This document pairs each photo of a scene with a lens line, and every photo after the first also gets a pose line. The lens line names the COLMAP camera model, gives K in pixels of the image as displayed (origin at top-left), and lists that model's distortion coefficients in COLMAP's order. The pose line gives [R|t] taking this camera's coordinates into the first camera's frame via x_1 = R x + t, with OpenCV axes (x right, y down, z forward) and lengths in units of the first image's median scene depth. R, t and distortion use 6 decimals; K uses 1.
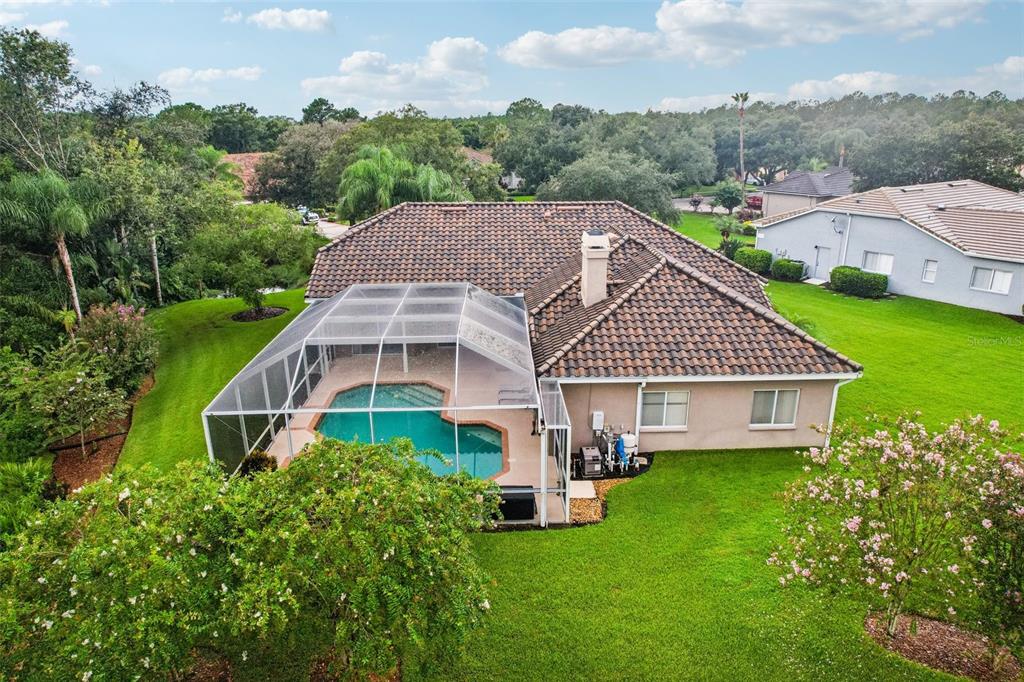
lens RADIAL K [[649.1, 0, 512.0], [0, 649.1, 341.0], [0, 0, 1]] dist [-0.002715, -0.000637]
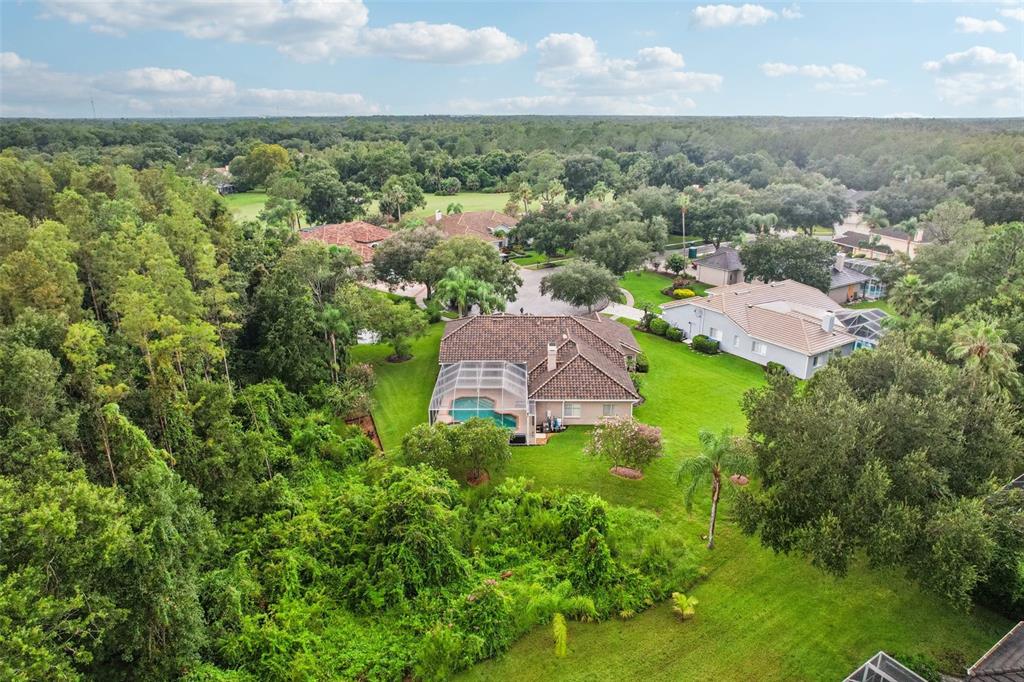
lens RADIAL K [[662.1, 0, 512.0], [0, 662.1, 341.0], [0, 0, 1]] dist [0.001366, 0.000071]
pose [[0.999314, 0.016502, -0.033143, 0.053426], [-0.016046, 0.999774, 0.013967, -0.221183], [0.033366, -0.013425, 0.999353, -1.798503]]
